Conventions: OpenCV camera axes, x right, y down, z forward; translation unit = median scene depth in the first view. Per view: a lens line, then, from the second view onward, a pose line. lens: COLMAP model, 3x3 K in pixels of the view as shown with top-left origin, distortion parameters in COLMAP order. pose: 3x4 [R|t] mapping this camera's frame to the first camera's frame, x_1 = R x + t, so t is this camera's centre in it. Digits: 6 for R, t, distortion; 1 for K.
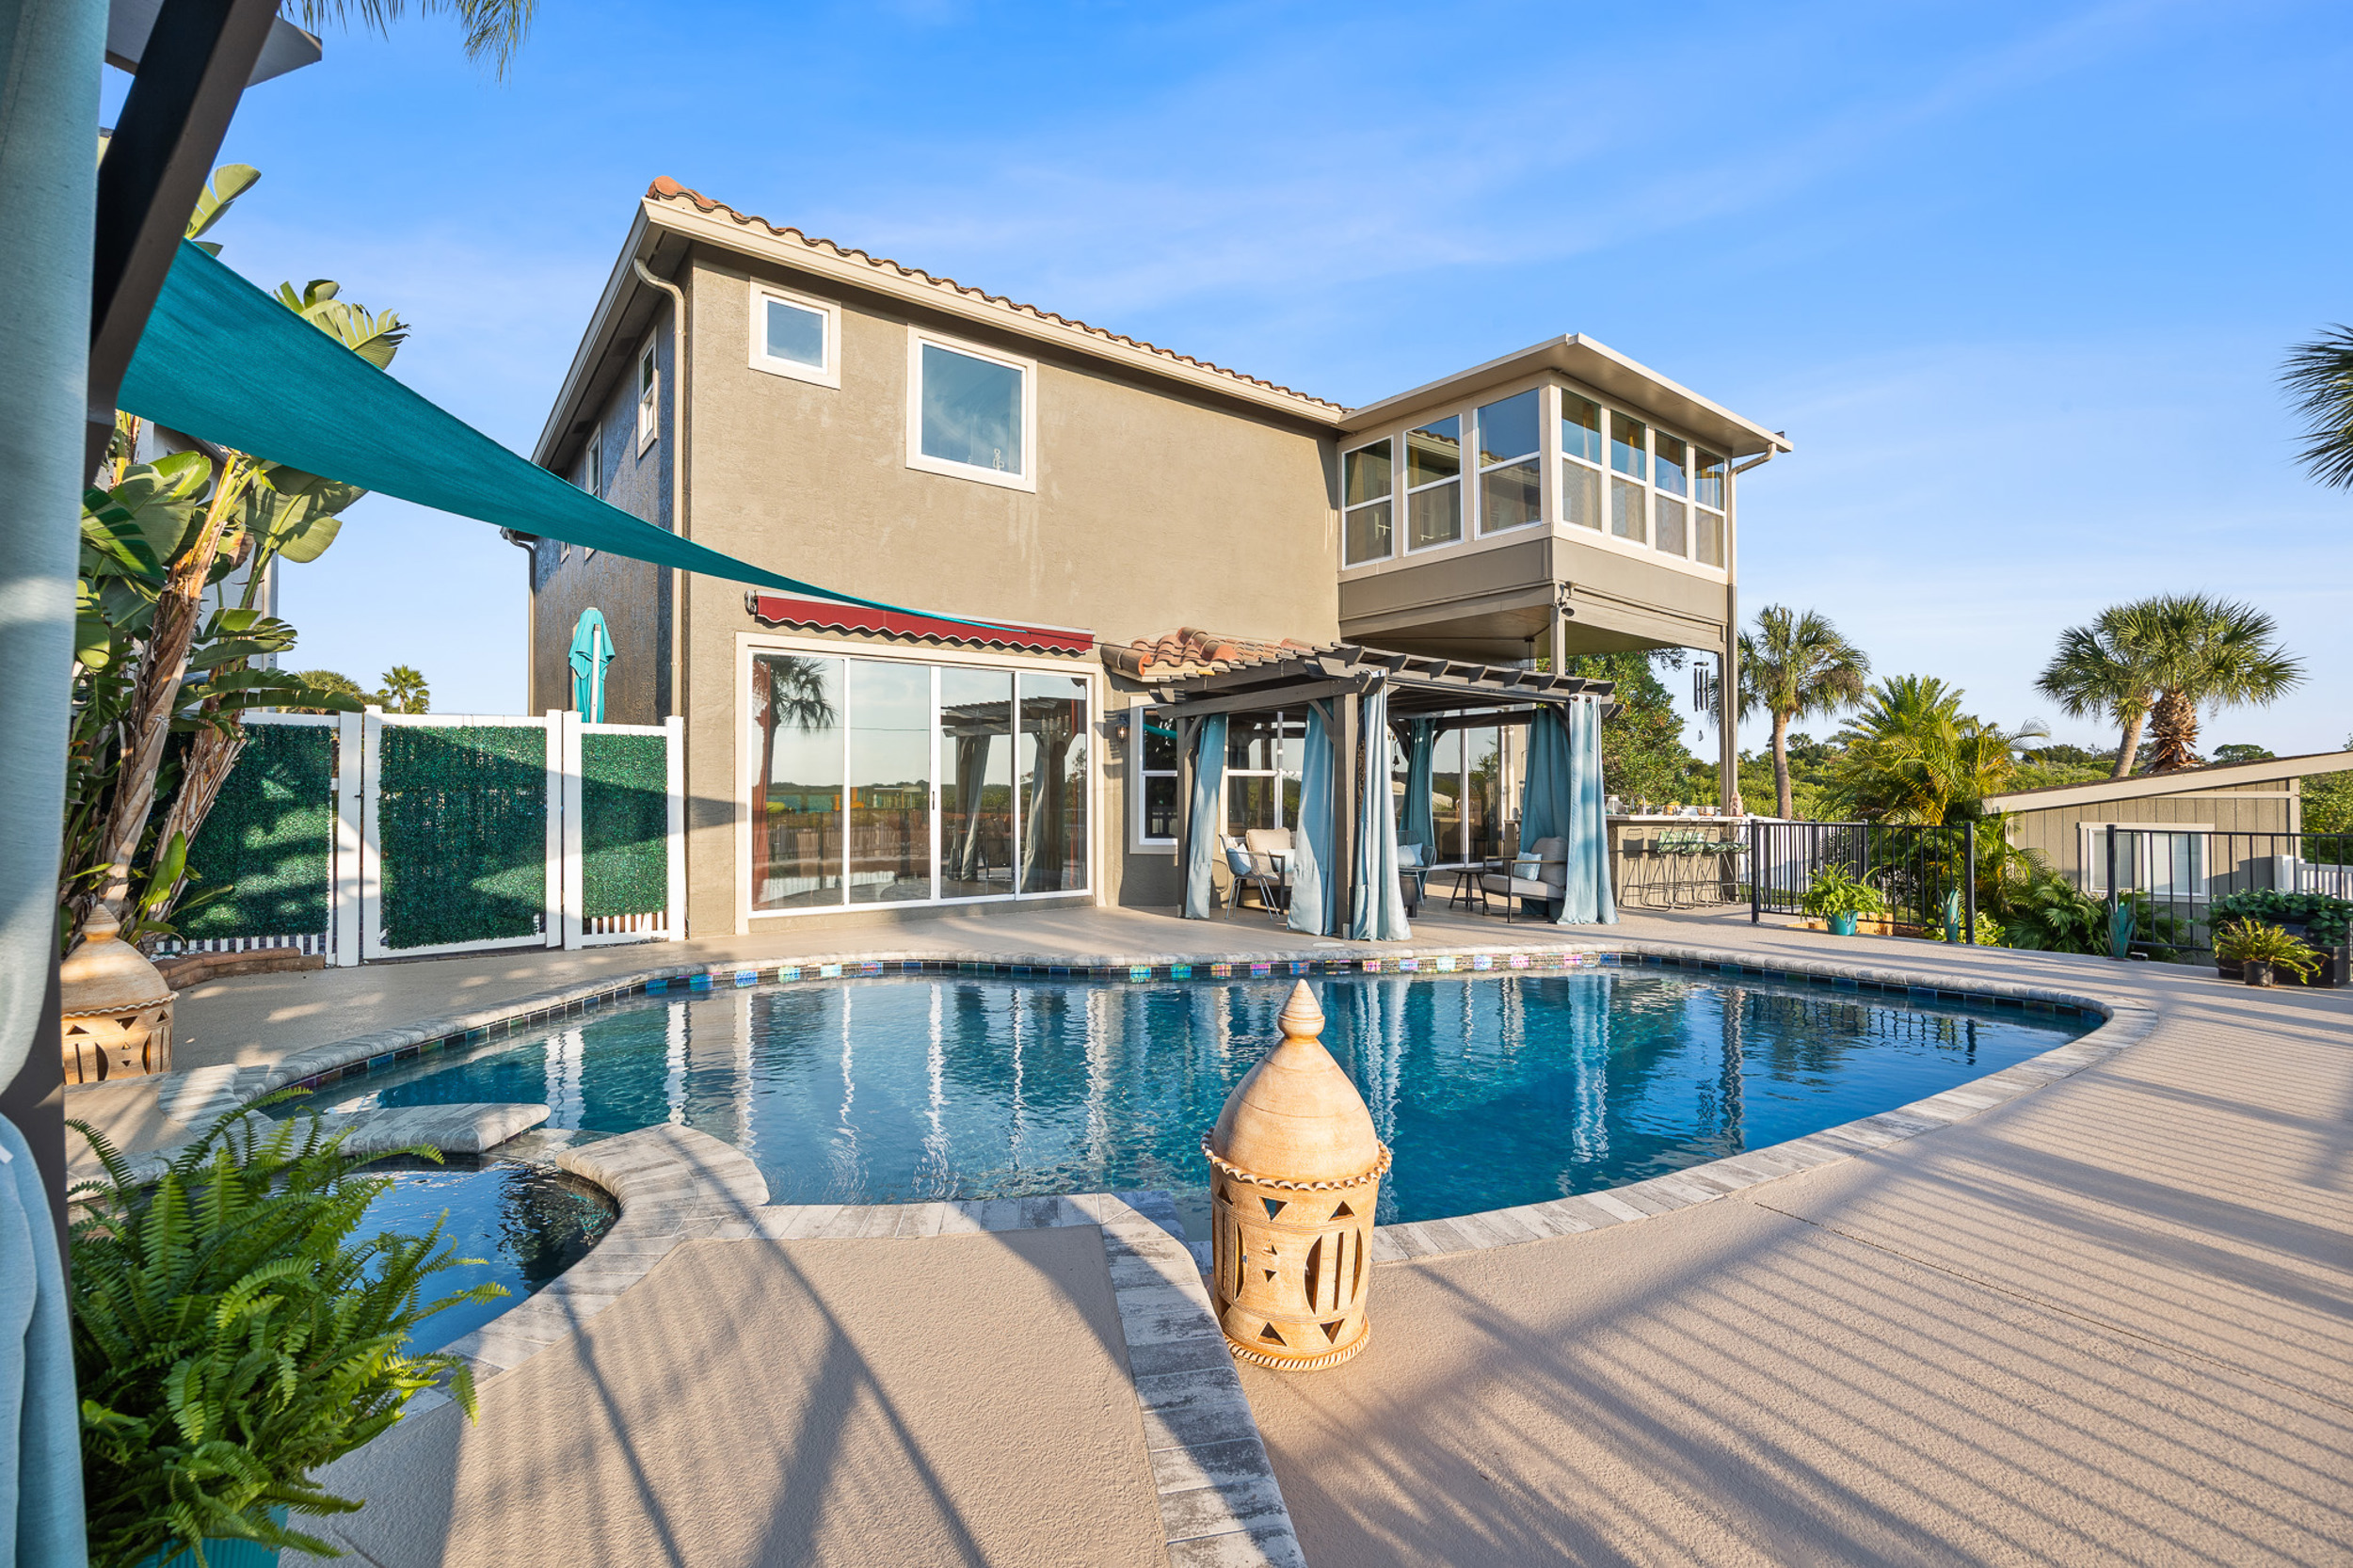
lens RADIAL K [[1053.6, 0, 1176.5], [0, 1053.6, 784.0], [0, 0, 1]] dist [0.000879, 0.000022]
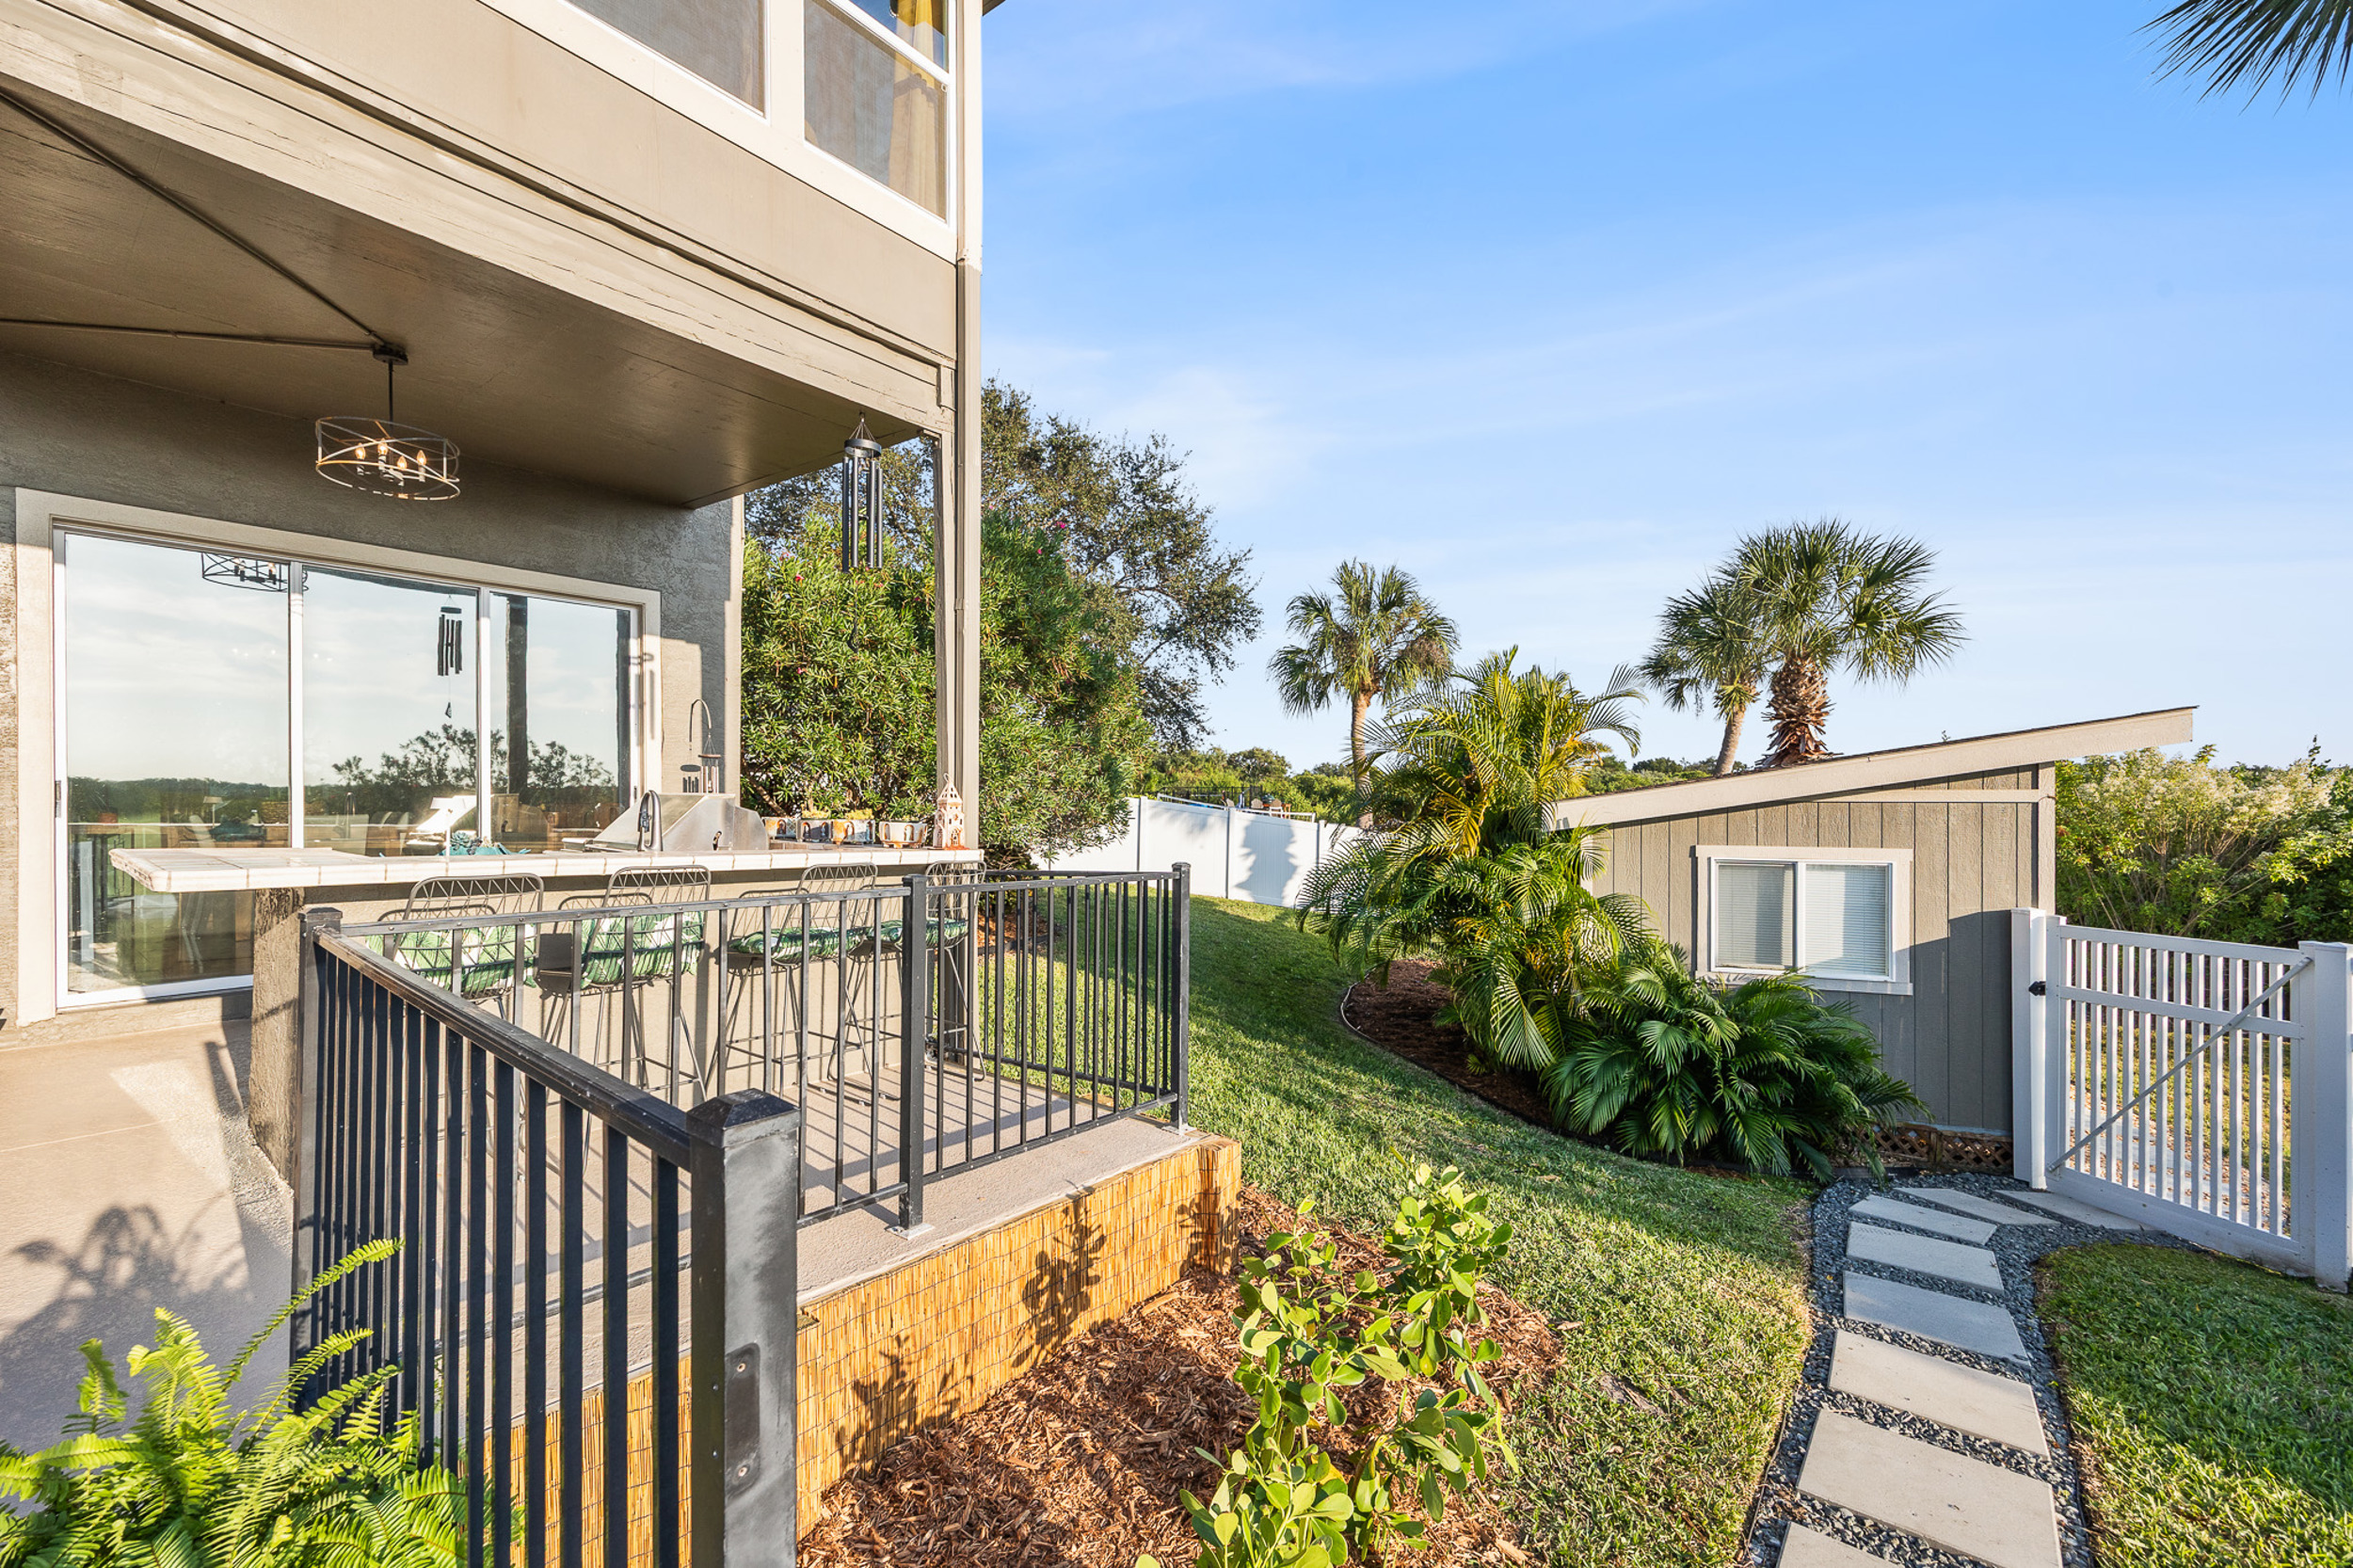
lens RADIAL K [[932.7, 0, 1177.1], [0, 932.7, 797.8], [0, 0, 1]] dist [0.022327, 0.000007]
pose [[0.975069, 0.003222, 0.221877, 0.394577], [-0.005576, 0.999935, 0.009986, 0.006454], [-0.221830, -0.010975, 0.975024, 0.475911]]
